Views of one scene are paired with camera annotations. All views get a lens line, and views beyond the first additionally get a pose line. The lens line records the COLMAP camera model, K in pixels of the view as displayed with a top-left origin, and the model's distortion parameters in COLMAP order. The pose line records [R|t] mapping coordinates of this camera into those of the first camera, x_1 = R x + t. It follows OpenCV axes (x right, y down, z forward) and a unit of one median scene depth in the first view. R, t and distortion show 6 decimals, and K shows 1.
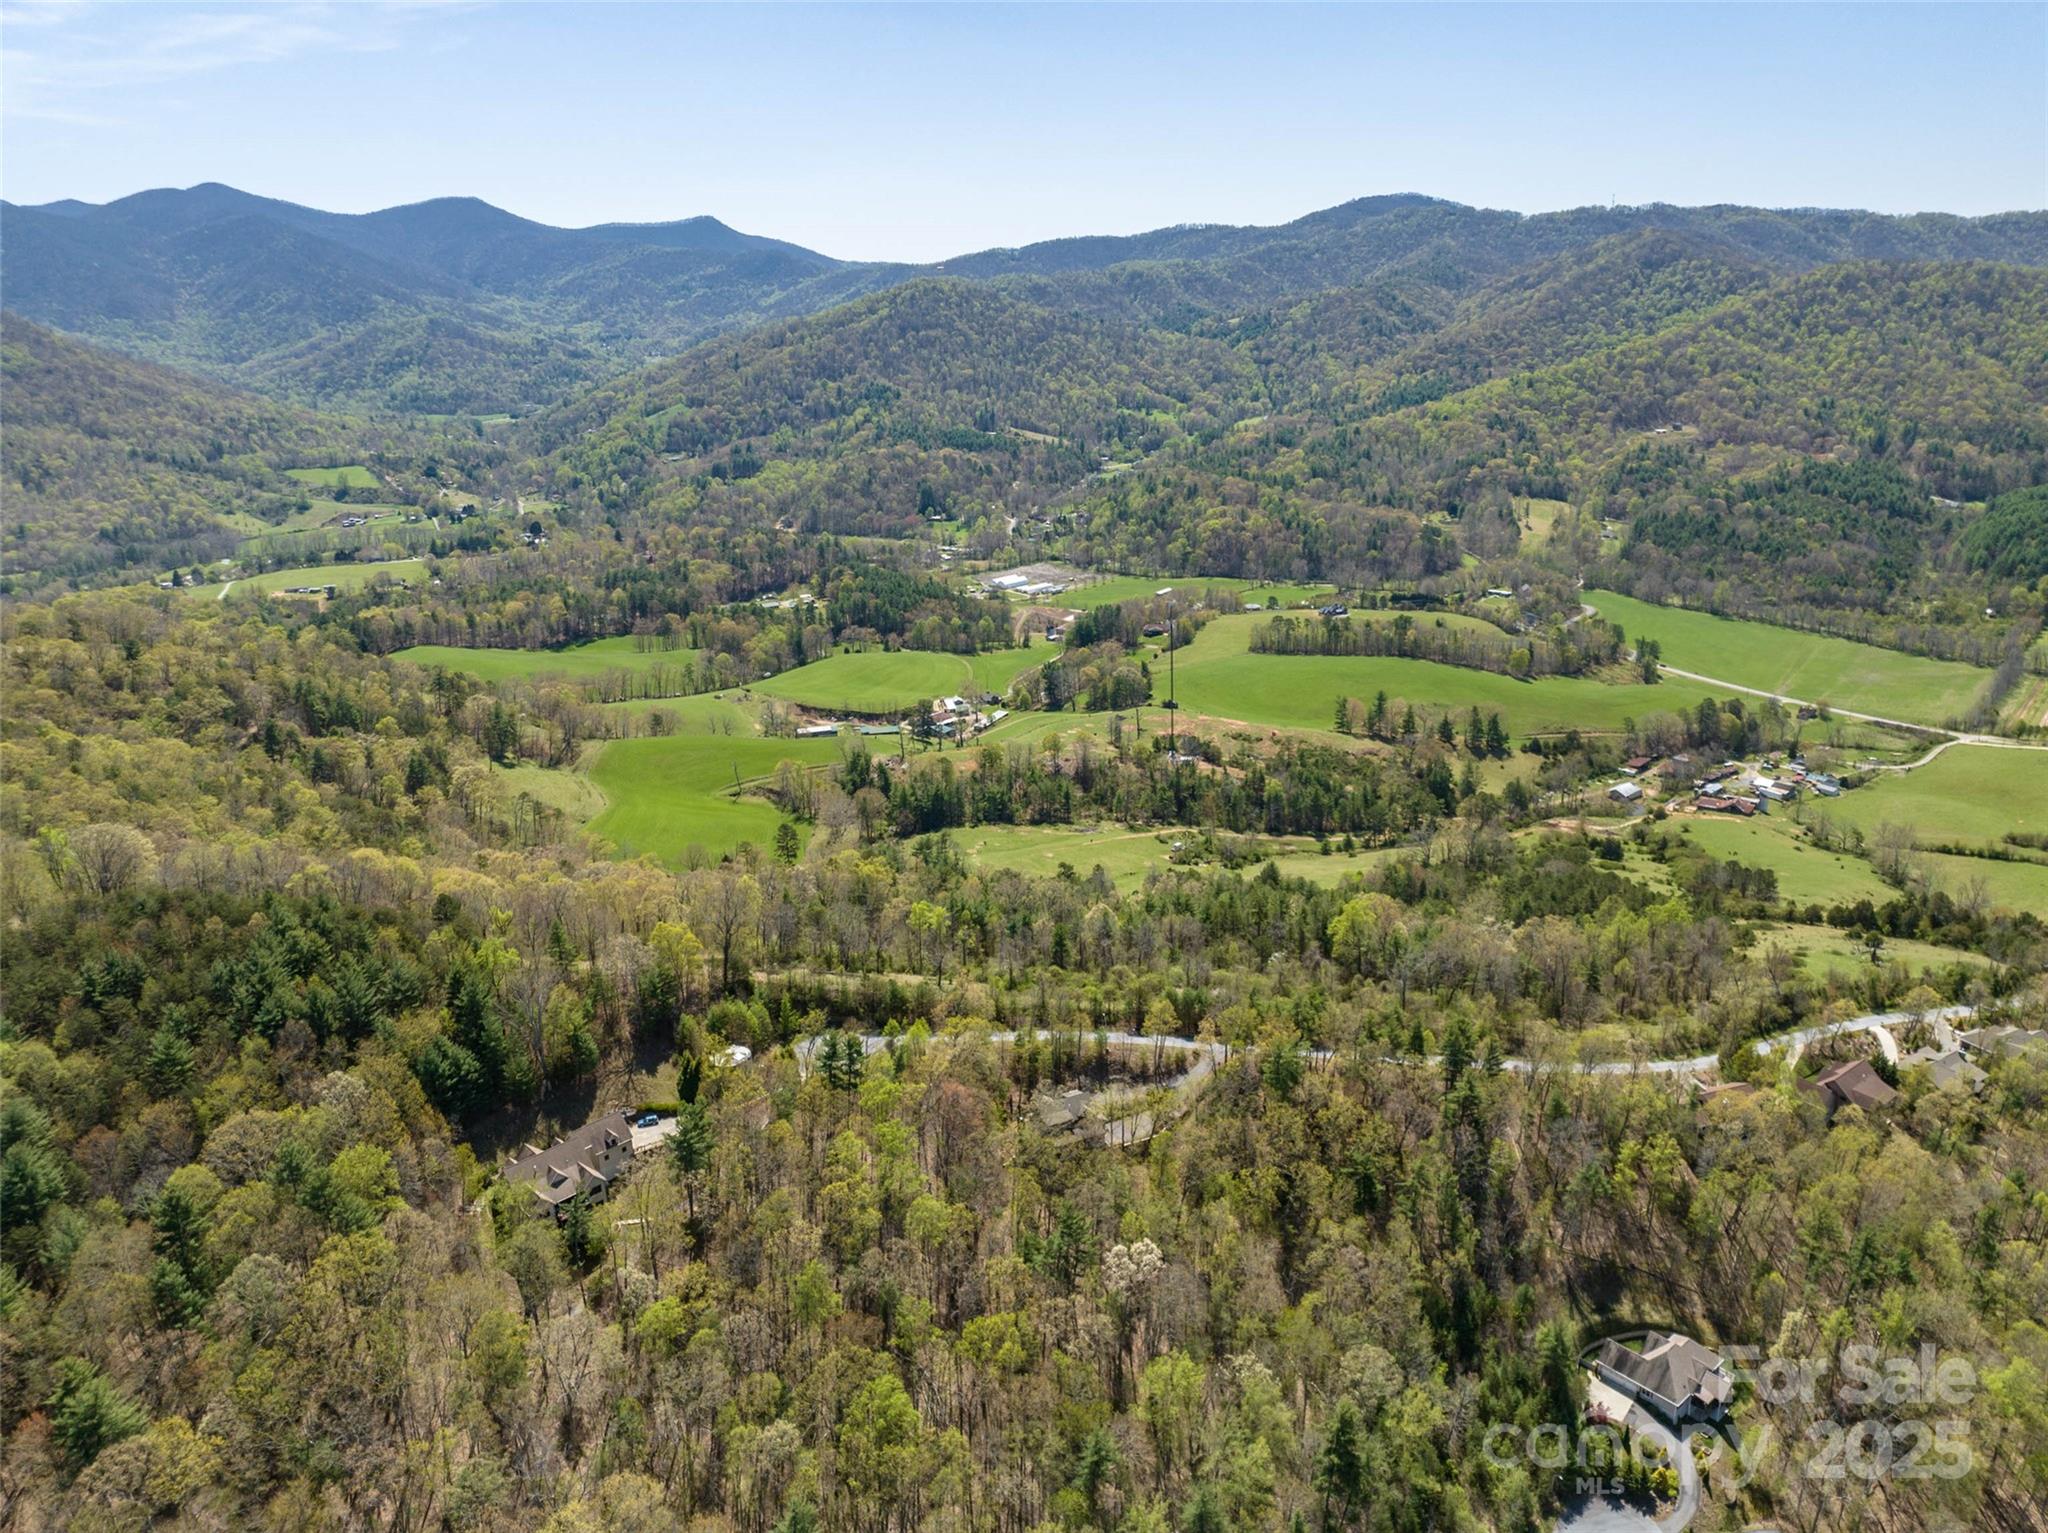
lens RADIAL K [[1427.1, 0, 1016.3], [0, 1427.1, 771.5], [0, 0, 1]] dist [-0.048569, 0.017802]
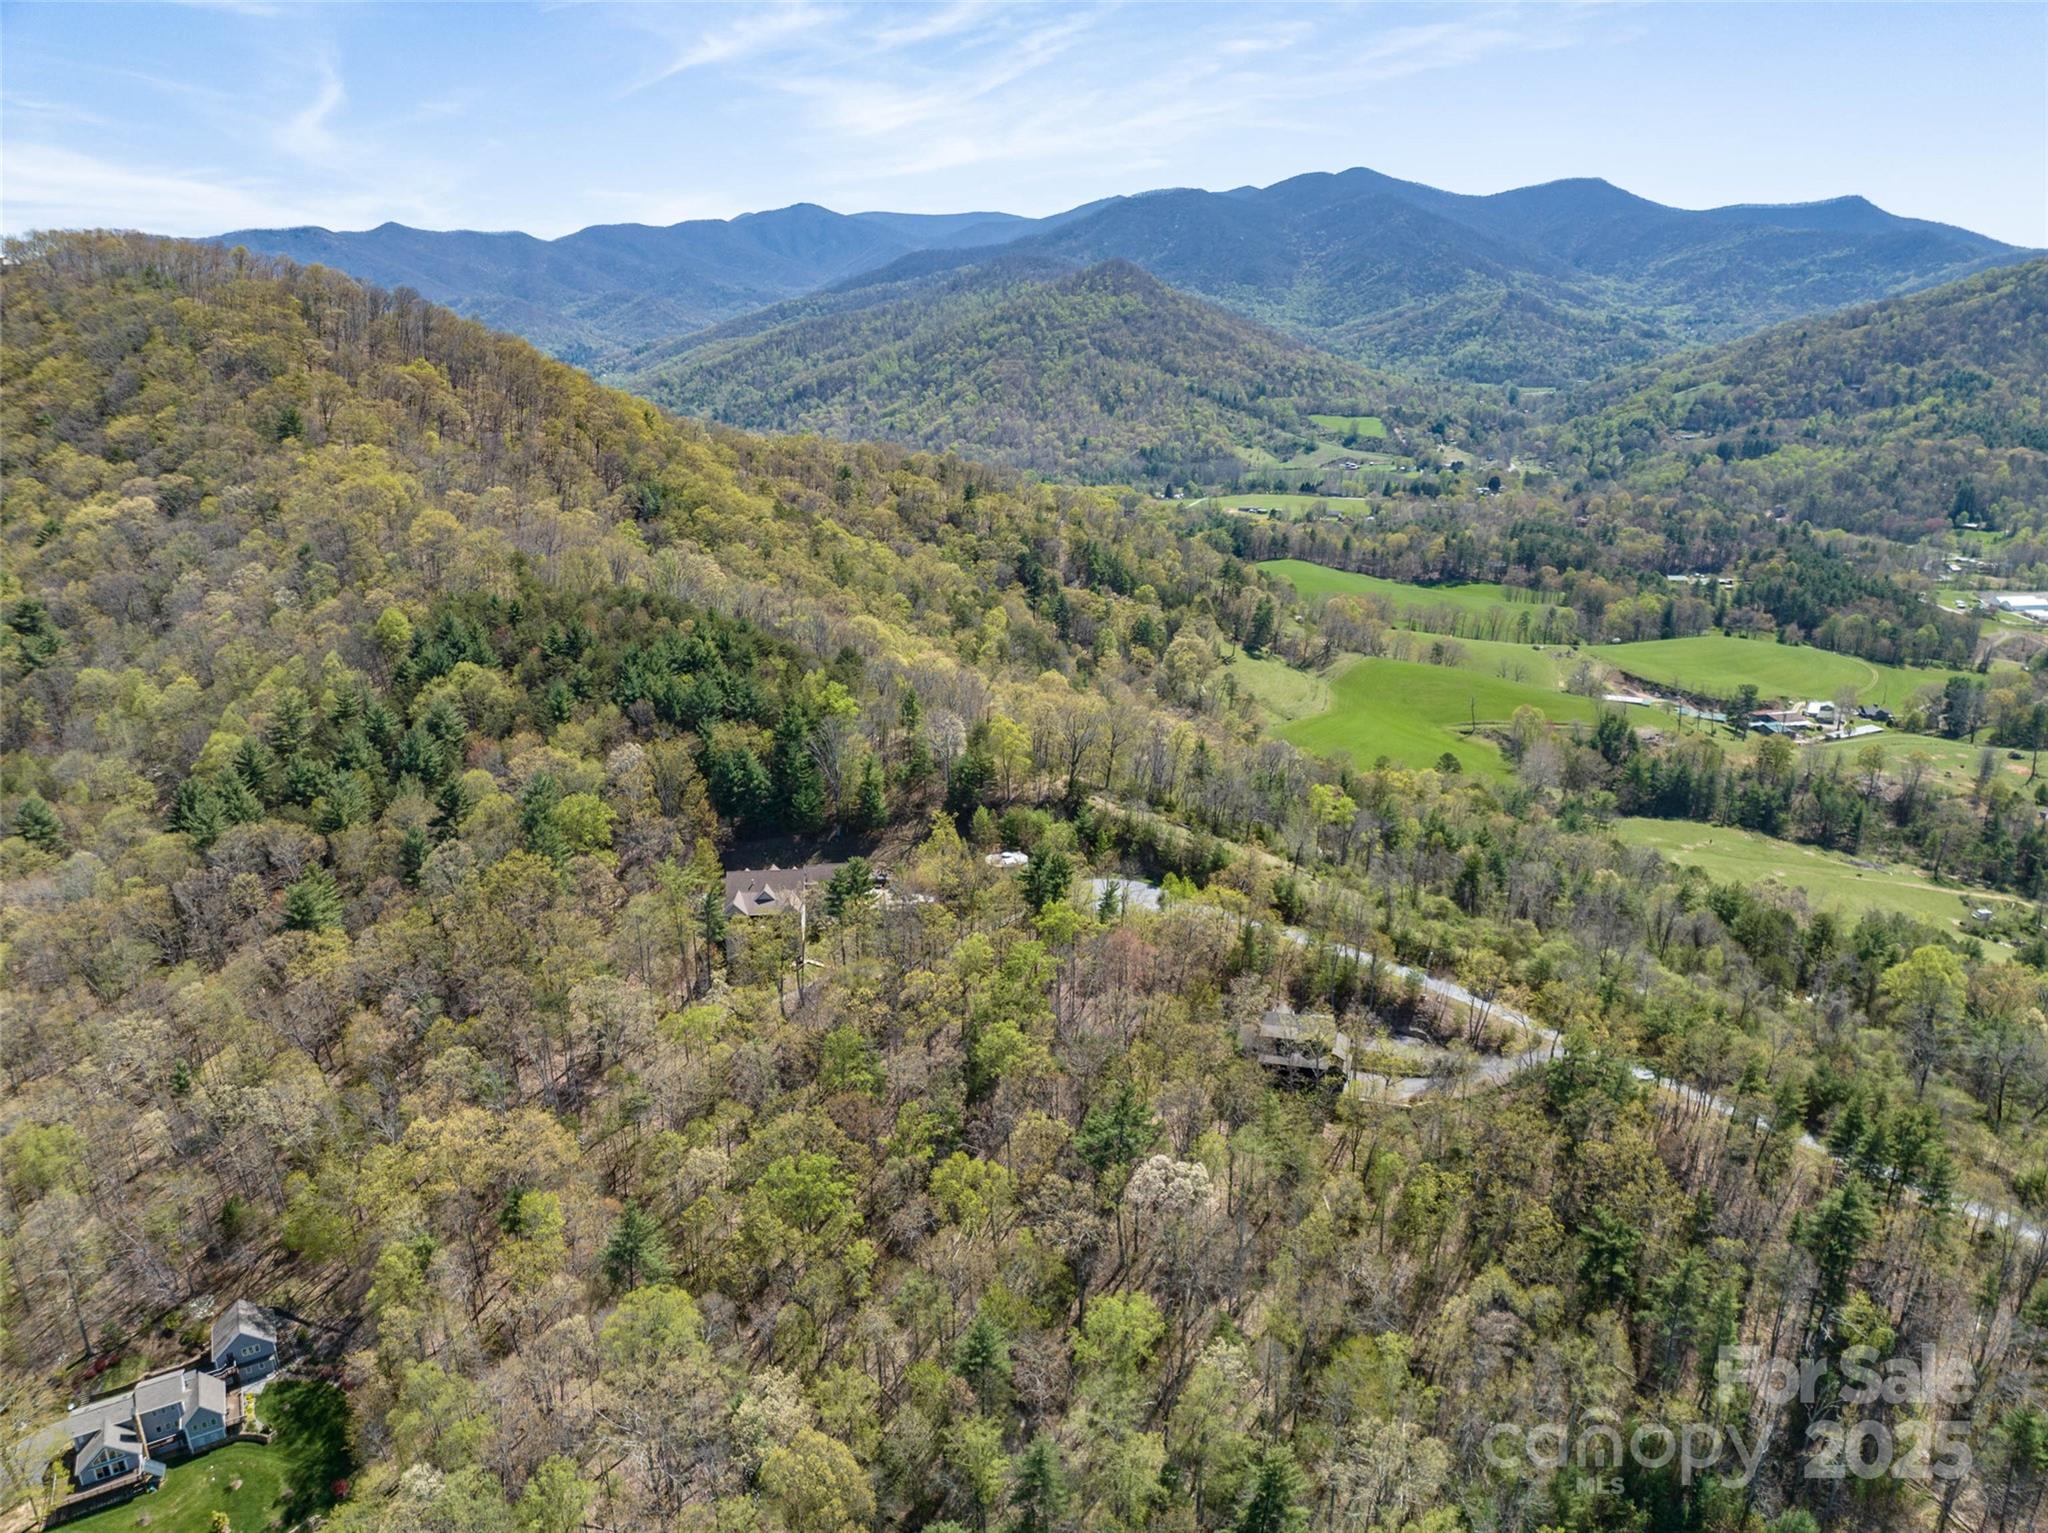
lens RADIAL K [[1427.1, 0, 1017.9], [0, 1427.1, 759.4], [0, 0, 1]] dist [-0.048569, 0.017802]
pose [[0.753027, 0.216925, -0.621203, 0.103985], [-0.216368, 0.973225, 0.077569, 0.016158], [0.621397, 0.075997, 0.779801, 0.069138]]
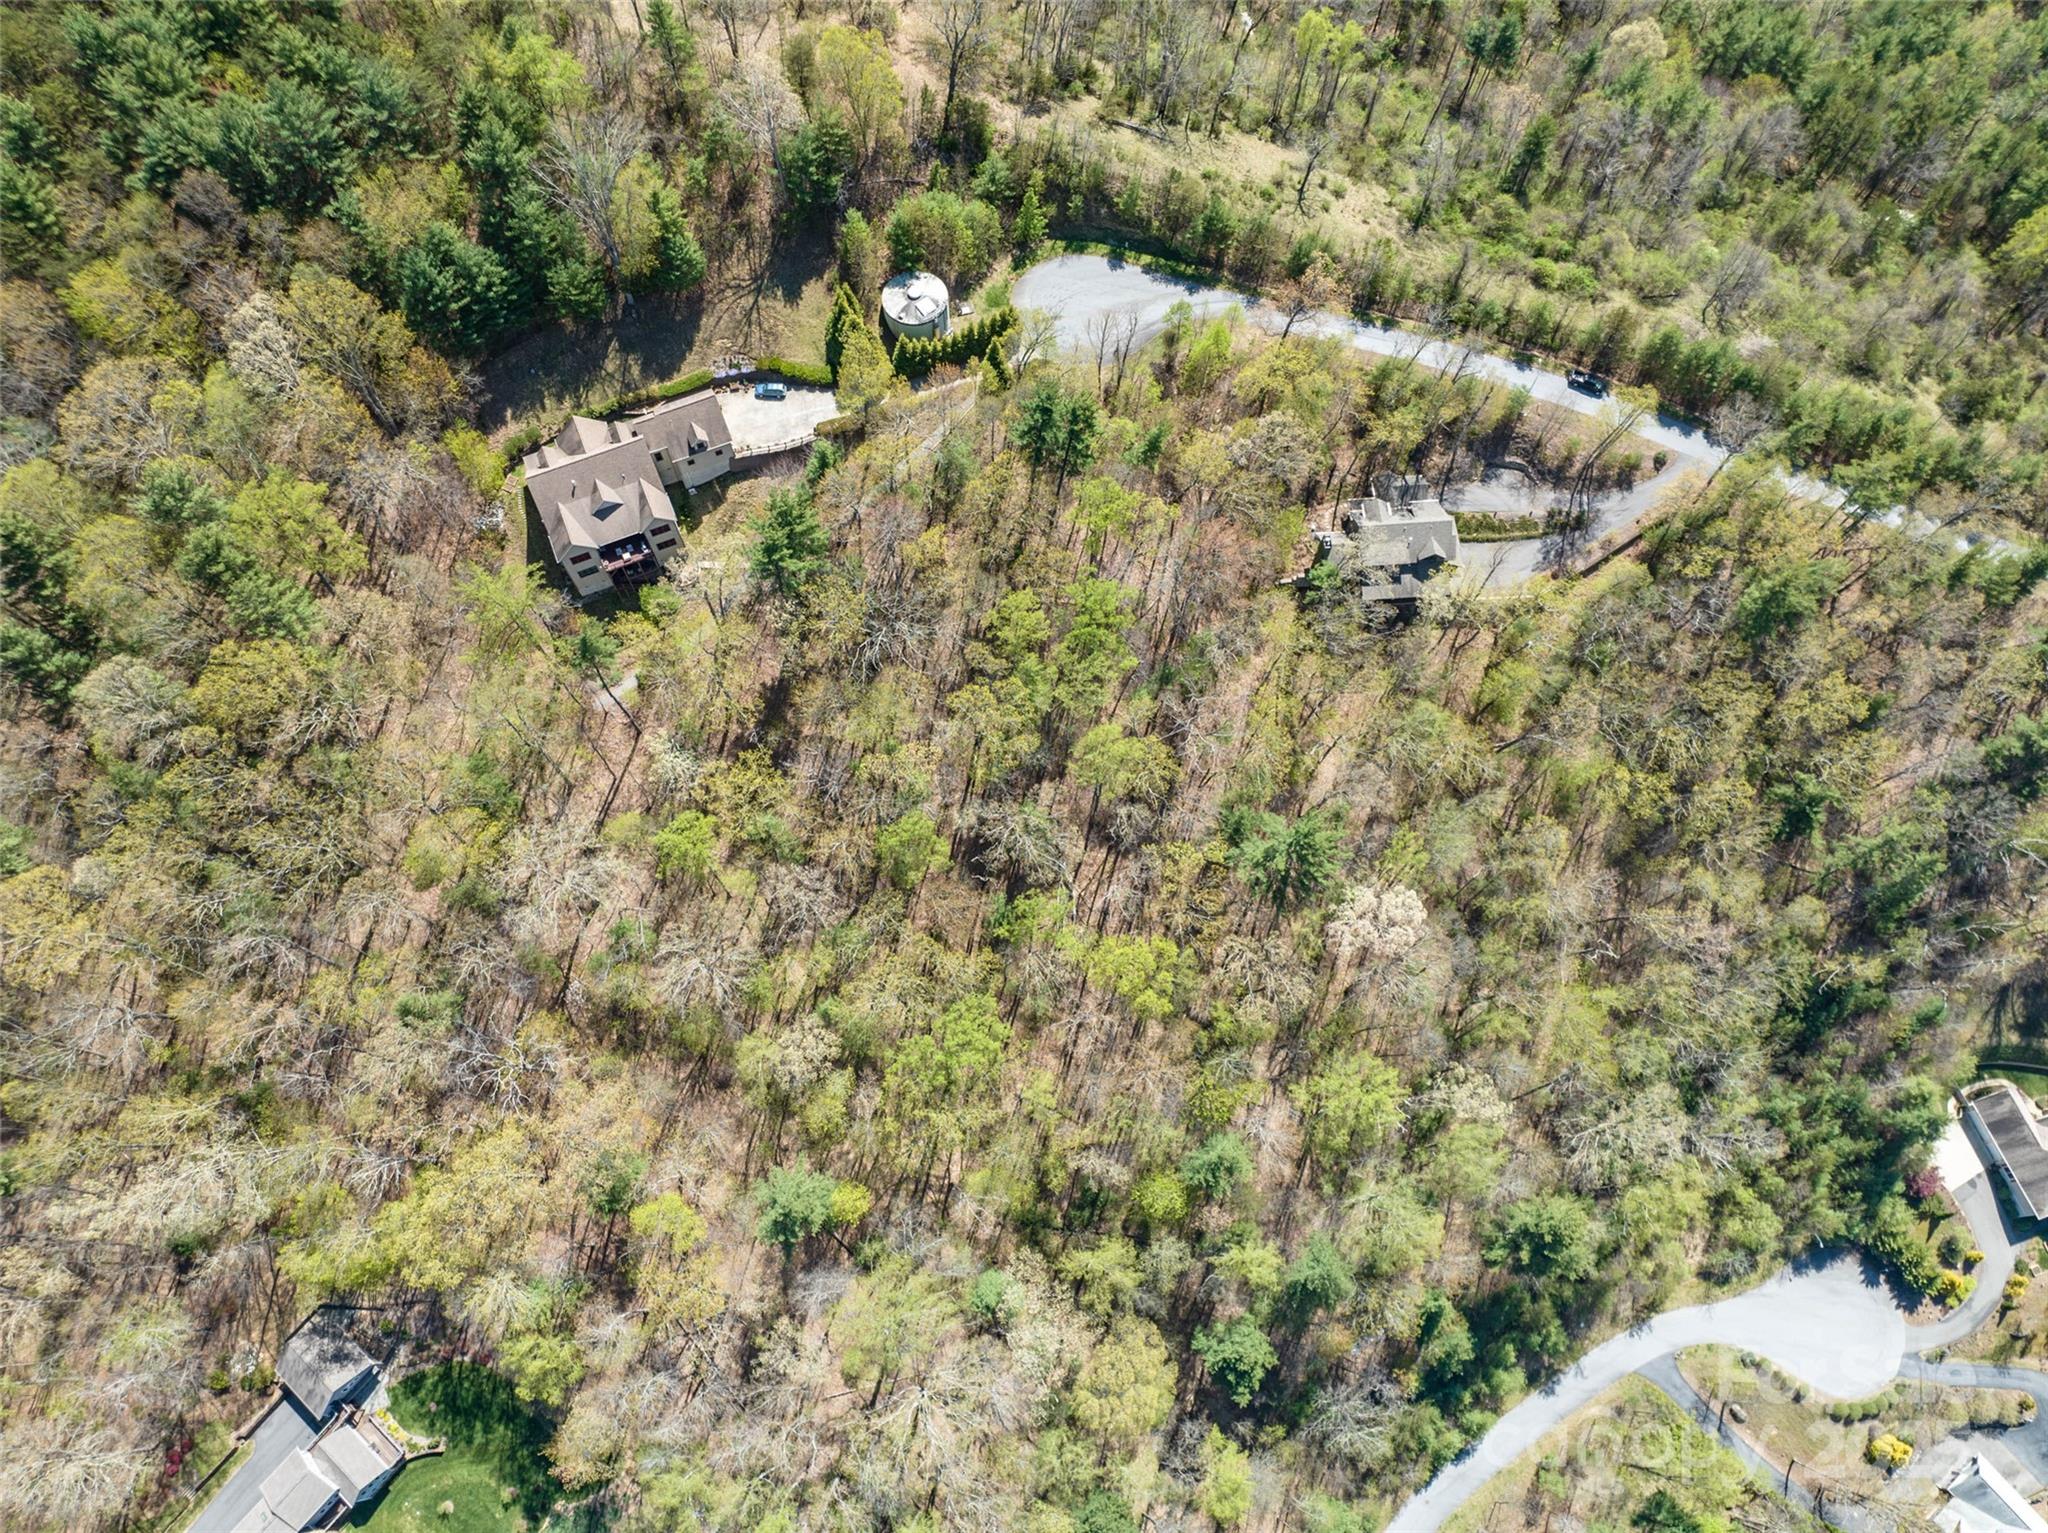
lens RADIAL K [[1427.1, 0, 1016.5], [0, 1427.1, 761.2], [0, 0, 1]] dist [-0.048569, 0.017802]
pose [[0.937003, 0.335555, -0.097097, -0.008631], [-0.142999, 0.622062, 0.769798, -0.042623], [0.318710, -0.707419, 0.630859, 0.130283]]
